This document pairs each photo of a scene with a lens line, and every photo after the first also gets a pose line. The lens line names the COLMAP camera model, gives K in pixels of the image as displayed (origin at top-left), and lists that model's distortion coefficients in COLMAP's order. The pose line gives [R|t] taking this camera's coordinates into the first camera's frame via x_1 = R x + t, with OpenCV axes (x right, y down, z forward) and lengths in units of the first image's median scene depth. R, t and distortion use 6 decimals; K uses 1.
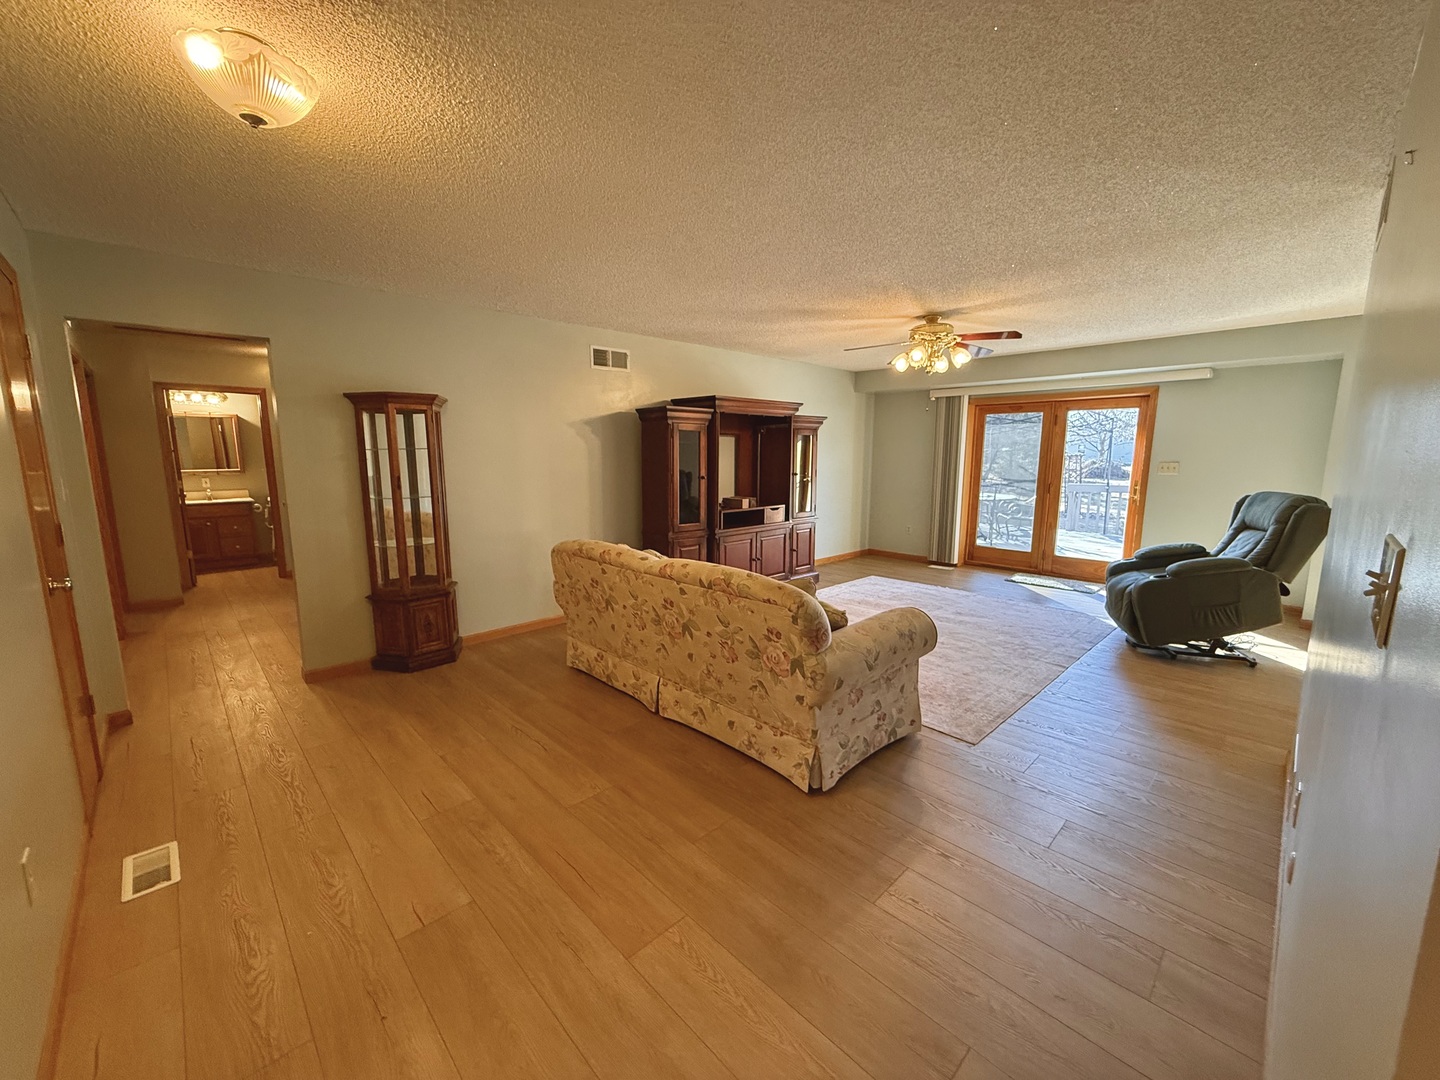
lens RADIAL K [[573.9, 0, 716.6], [0, 573.9, 539.5], [0, 0, 1]] dist [0.000220, -0.000108]
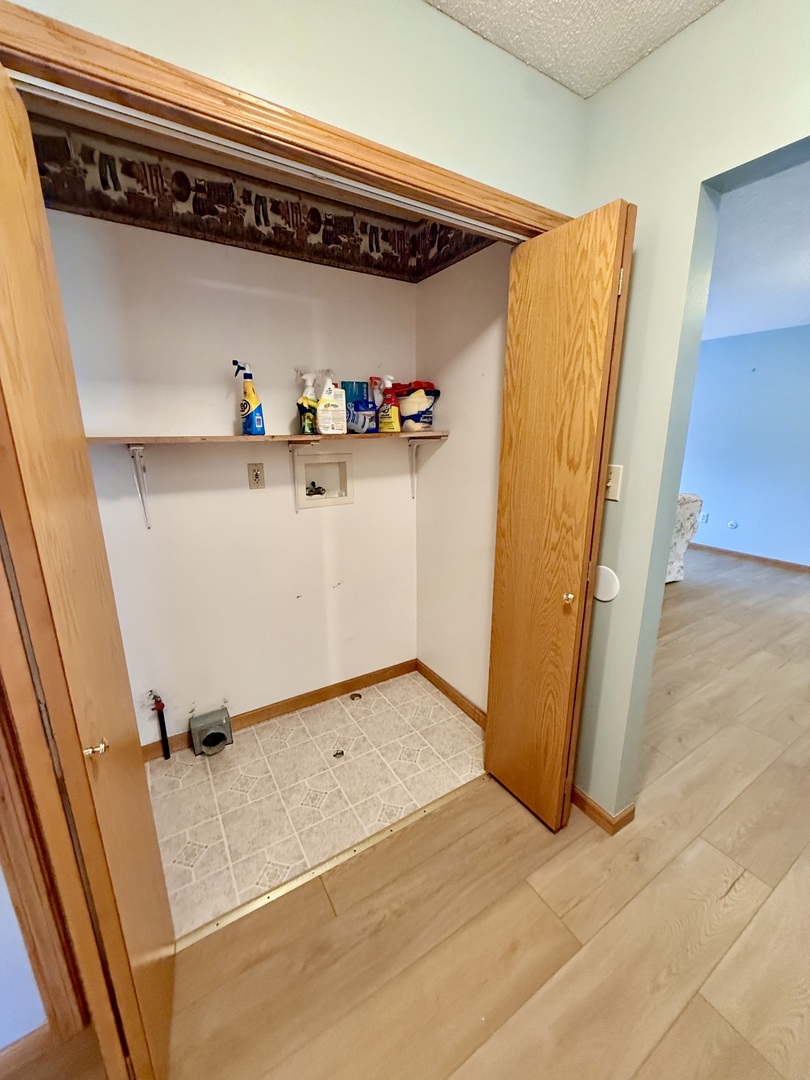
lens RADIAL K [[430.5, 0, 406.2], [0, 430.5, 537.5], [0, 0, 1]] dist [0.000220, -0.000108]
pose [[0.209621, -0.240833, 0.947660, -1.145715], [0.149753, 0.965665, 0.212283, -0.180377], [-0.966247, 0.097416, 0.238489, 1.108891]]
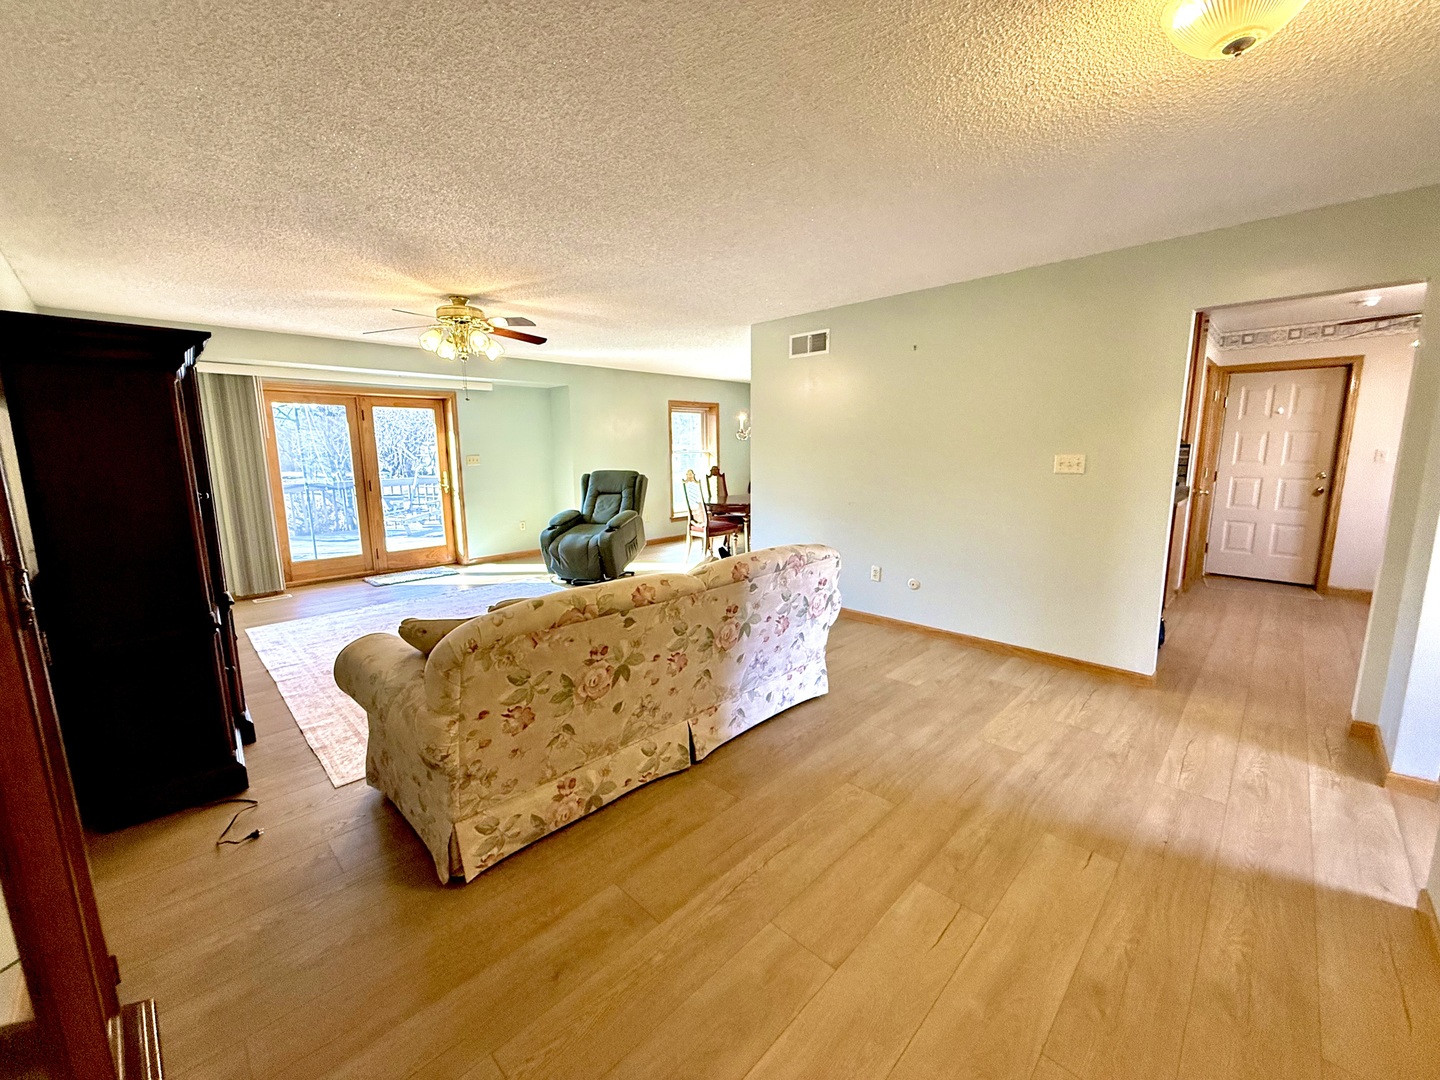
lens RADIAL K [[573.9, 0, 716.6], [0, 573.9, 539.5], [0, 0, 1]] dist [0.000220, -0.000108]
pose [[-0.022253, -0.157292, 0.987301, -0.745154], [0.161157, 0.974067, 0.158816, -0.110670], [-0.986678, 0.162645, 0.003672, 0.800728]]
